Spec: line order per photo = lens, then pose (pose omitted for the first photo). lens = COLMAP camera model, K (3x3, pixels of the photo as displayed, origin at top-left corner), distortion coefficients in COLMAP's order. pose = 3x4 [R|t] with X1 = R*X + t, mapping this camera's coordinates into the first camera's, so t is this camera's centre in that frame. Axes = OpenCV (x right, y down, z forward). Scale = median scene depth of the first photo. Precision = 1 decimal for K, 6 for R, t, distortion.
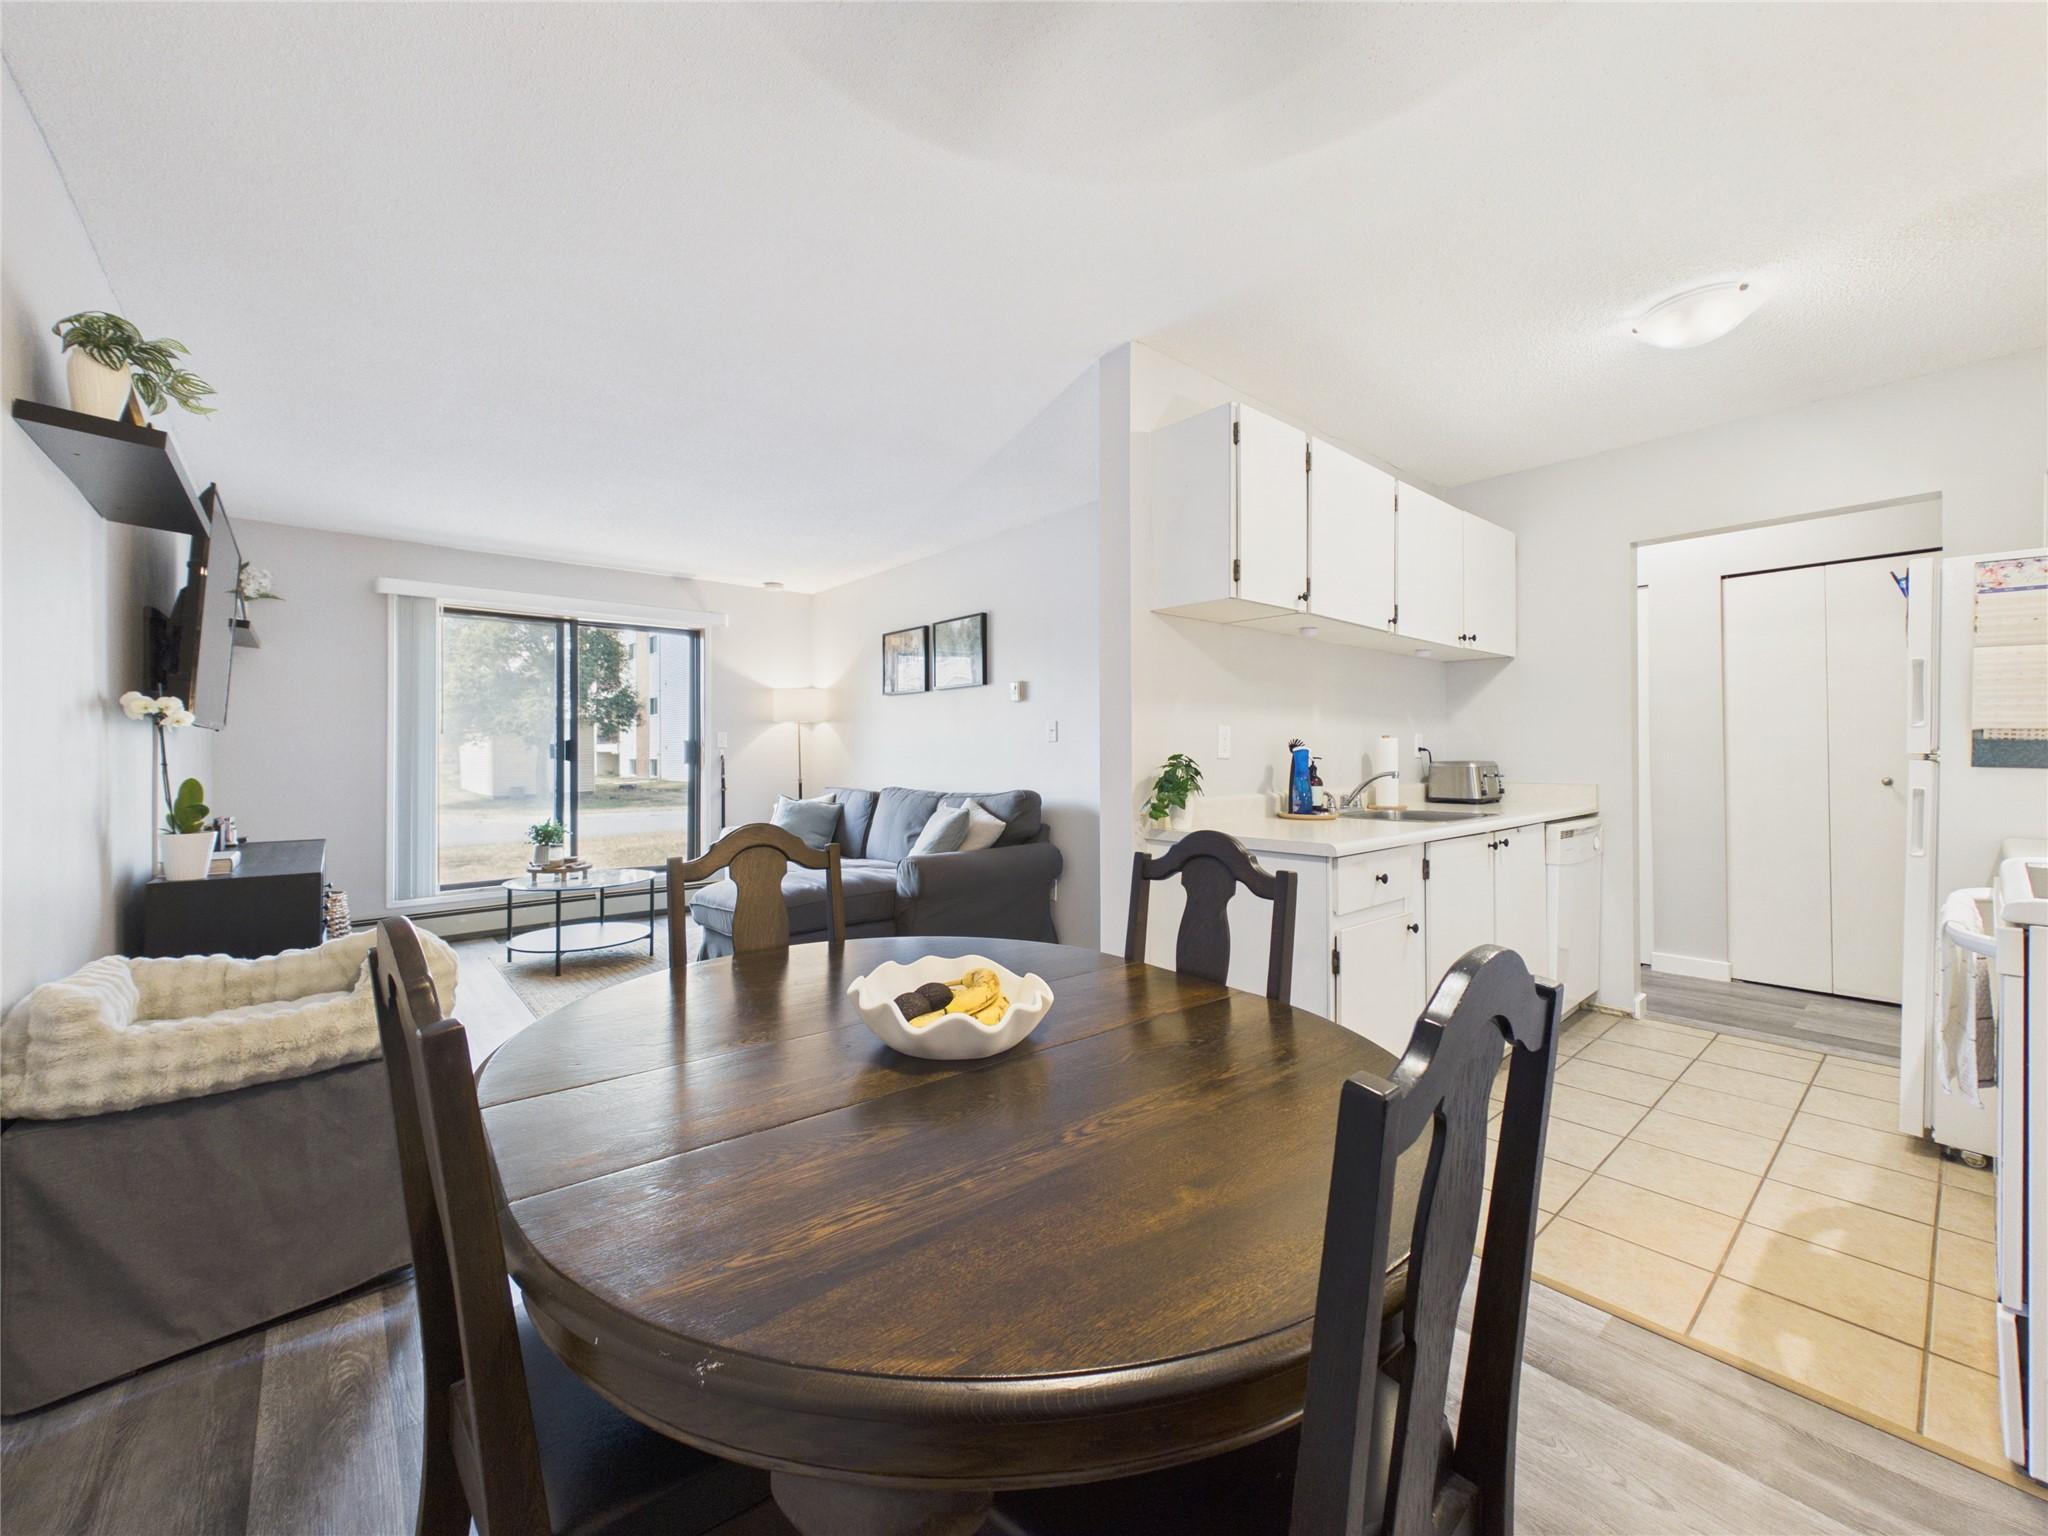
lens RADIAL K [[827.9, 0, 1023.5], [0, 827.9, 752.6], [0, 0, 1]] dist [-0.003174, 0.000547]
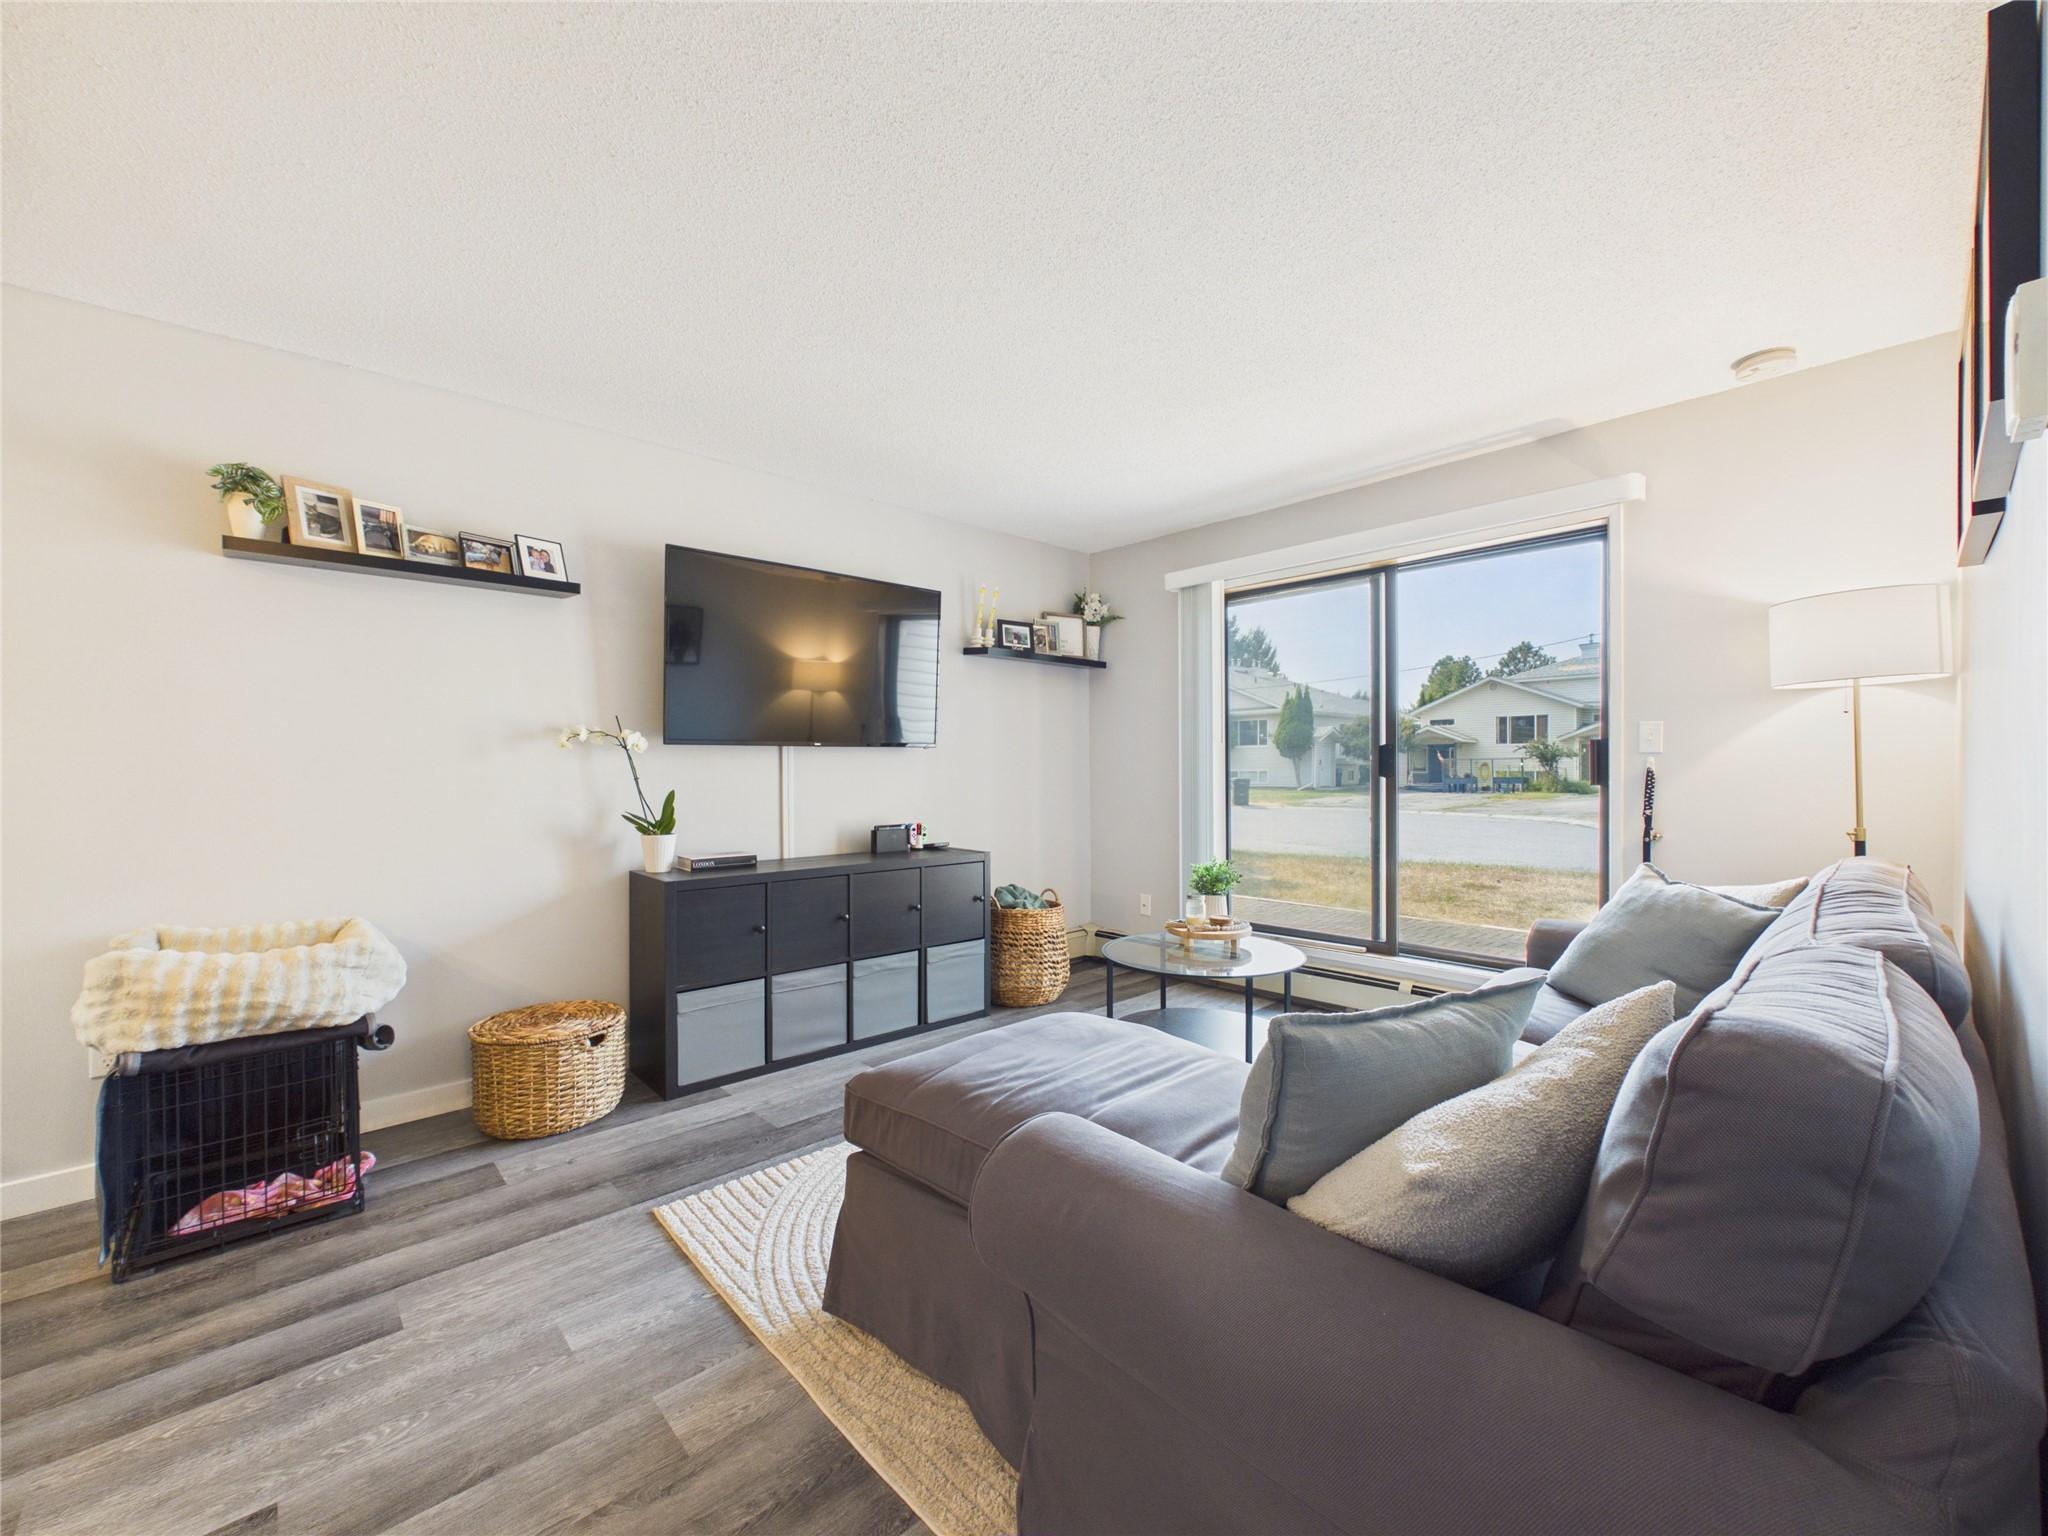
lens RADIAL K [[827.9, 0, 1029.5], [0, 827.9, 779.1], [0, 0, 1]] dist [-0.003174, 0.000547]
pose [[0.041184, 0.015457, -0.999032, 0.125184], [0.008580, 0.999838, 0.015823, -0.001337], [0.999115, -0.009224, 0.041045, 0.747232]]
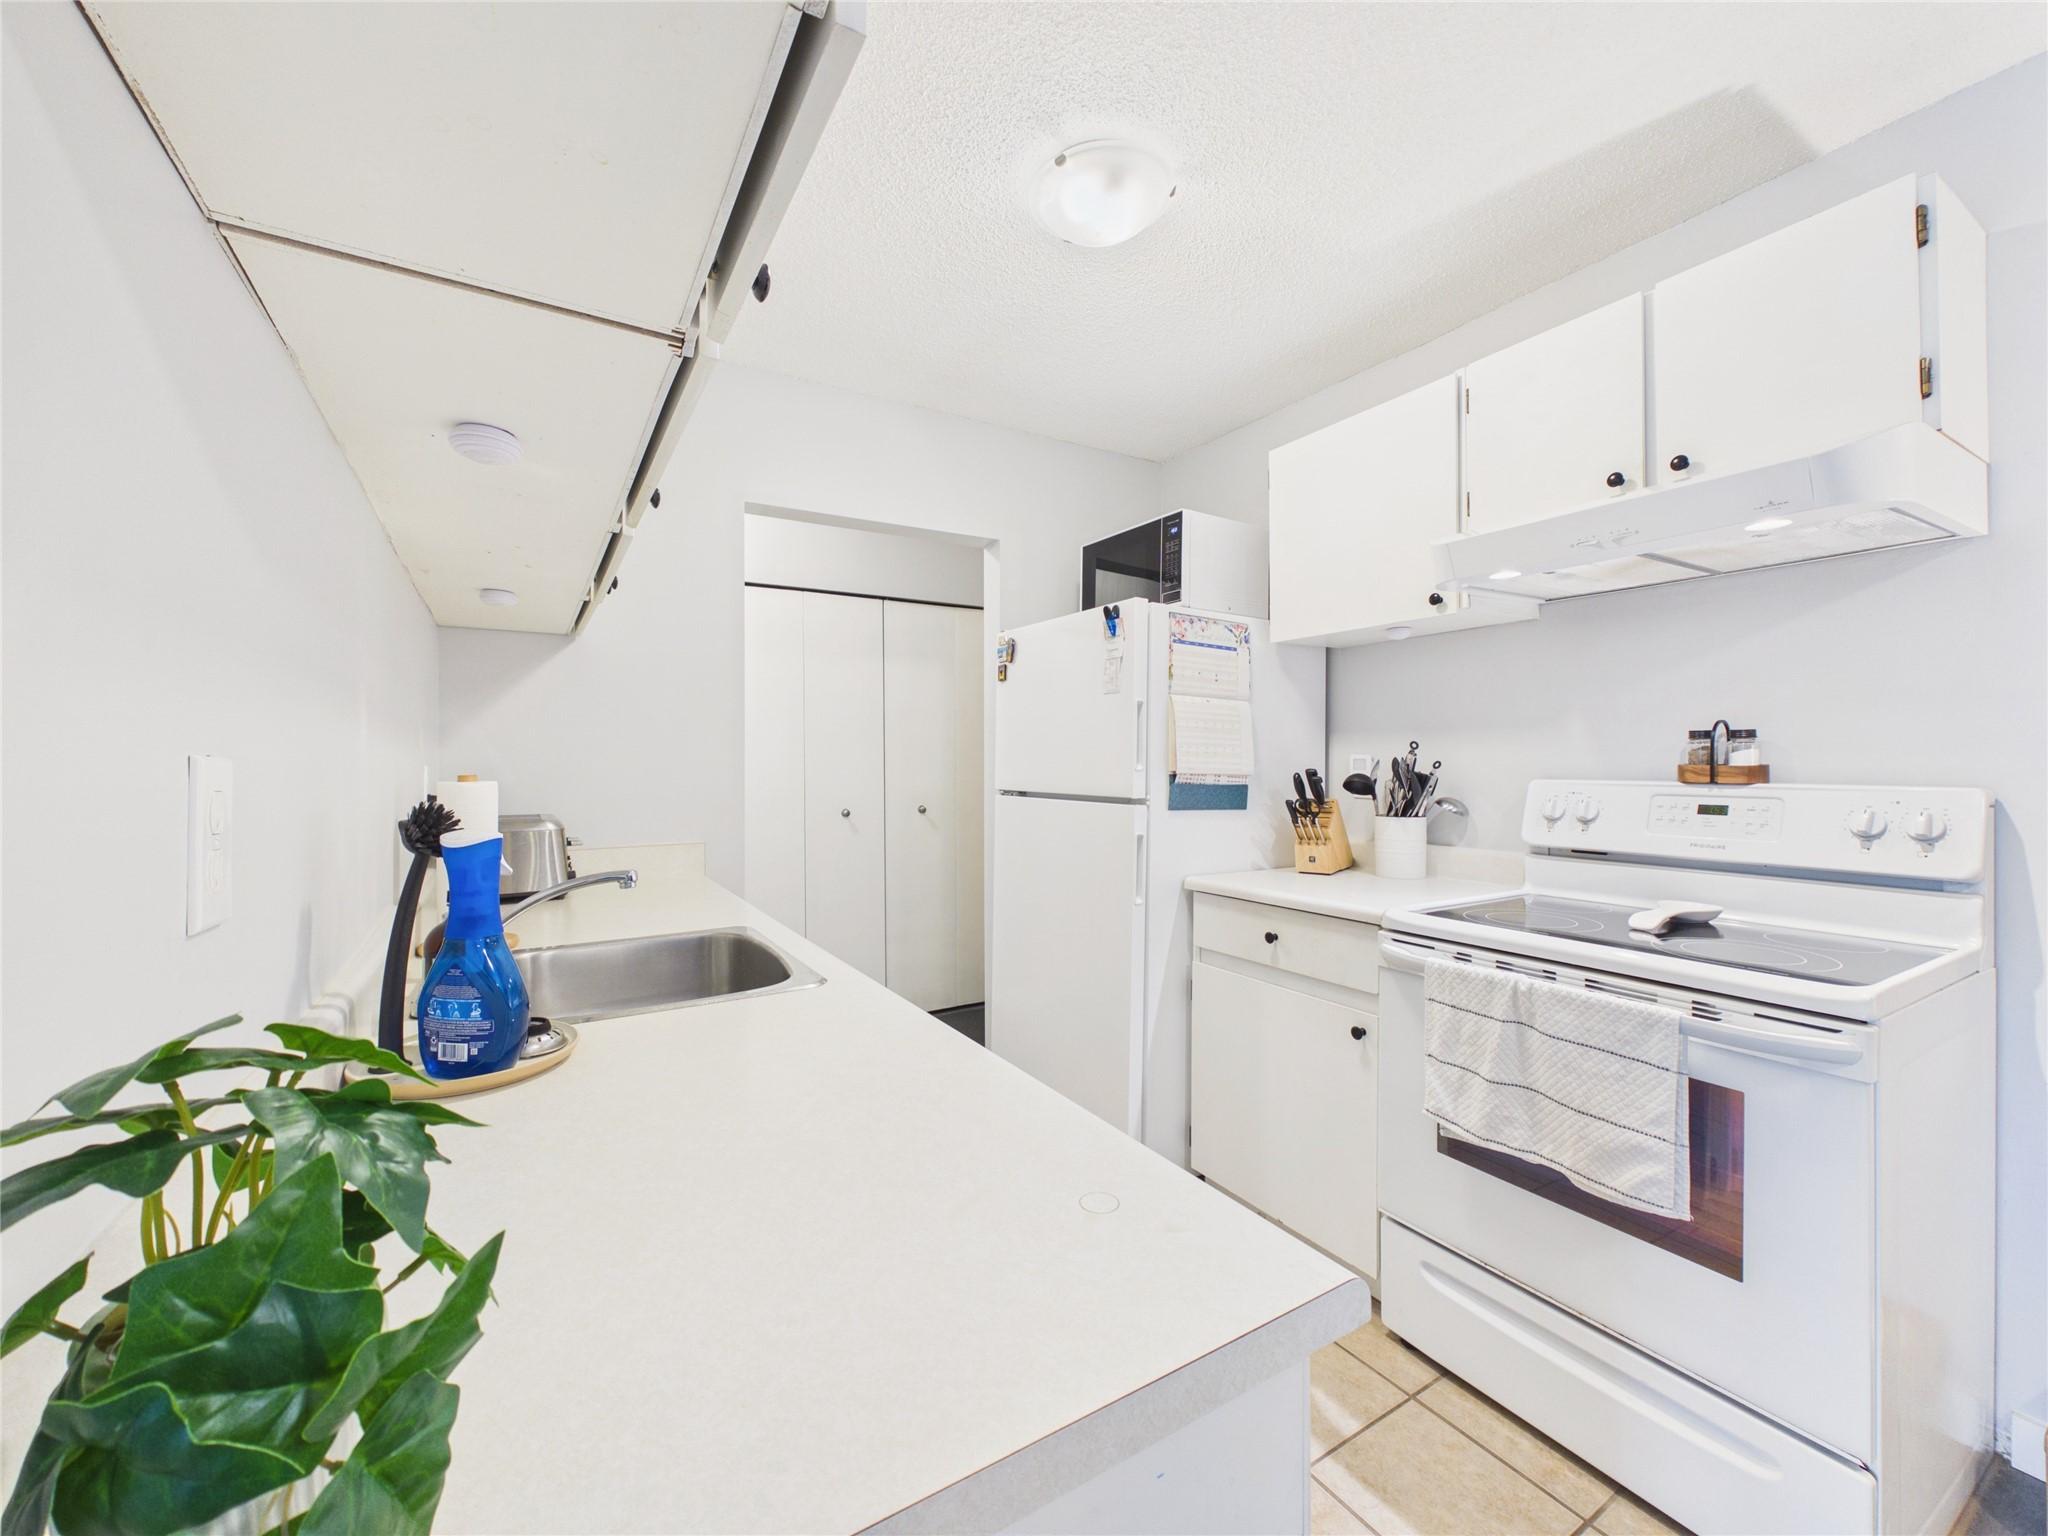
lens RADIAL K [[827.9, 0, 1009.7], [0, 827.9, 766.1], [0, 0, 1]] dist [-0.003174, 0.000547]
pose [[0.197746, 0.006715, 0.980230, 0.043451], [-0.004522, 0.999972, -0.005938, -0.013305], [-0.980243, -0.003258, 0.197770, 0.439300]]
